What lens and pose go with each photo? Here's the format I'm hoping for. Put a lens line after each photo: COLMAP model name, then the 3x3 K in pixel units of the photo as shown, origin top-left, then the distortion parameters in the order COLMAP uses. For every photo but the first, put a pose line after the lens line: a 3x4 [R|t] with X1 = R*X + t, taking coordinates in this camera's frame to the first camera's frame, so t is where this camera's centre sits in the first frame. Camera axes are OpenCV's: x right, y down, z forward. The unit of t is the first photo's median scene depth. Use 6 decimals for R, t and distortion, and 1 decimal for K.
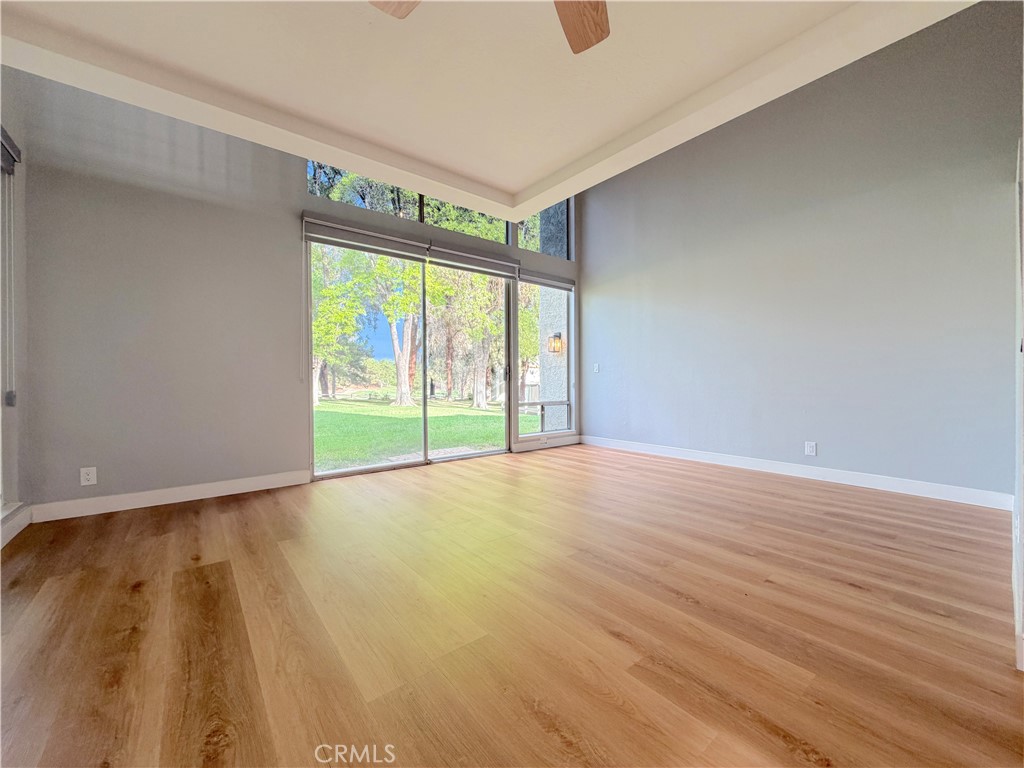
lens RADIAL K [[405.9, 0, 509.4], [0, 405.9, 383.9], [0, 0, 1]] dist [-0.001059, -0.000114]
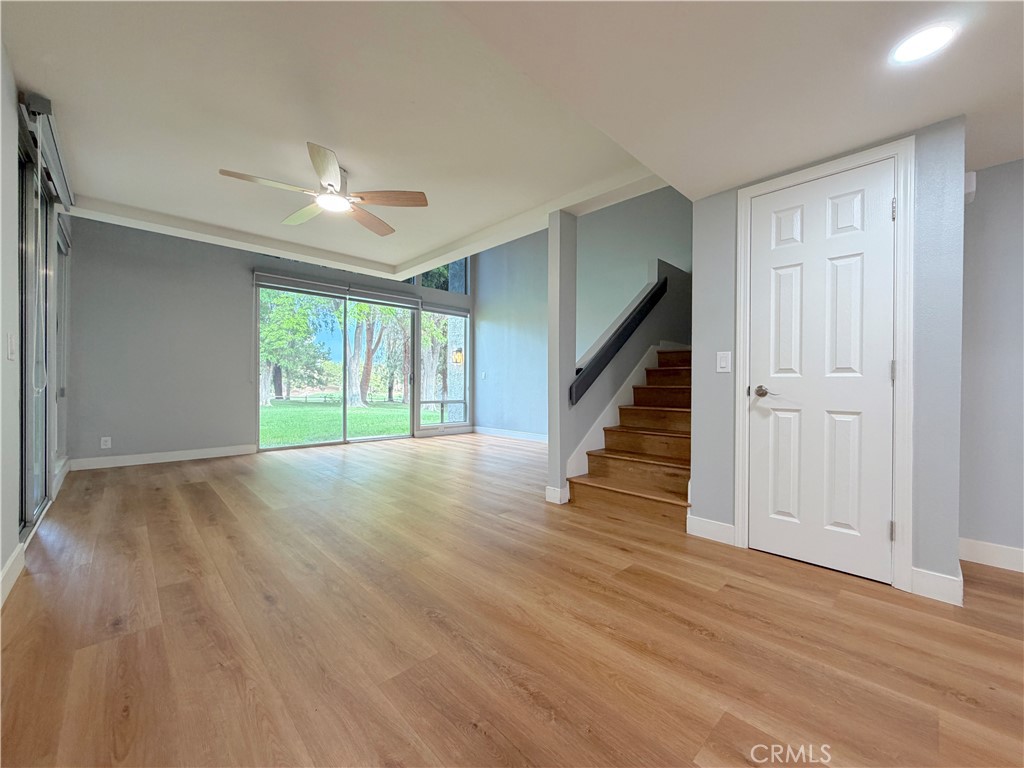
lens RADIAL K [[405.9, 0, 511.3], [0, 405.9, 384.0], [0, 0, 1]] dist [-0.001059, -0.000114]
pose [[0.995756, 0.010092, 0.091473, 0.185403], [-0.009198, 0.999906, -0.010186, 0.001100], [-0.091567, 0.009301, 0.995755, -0.349094]]
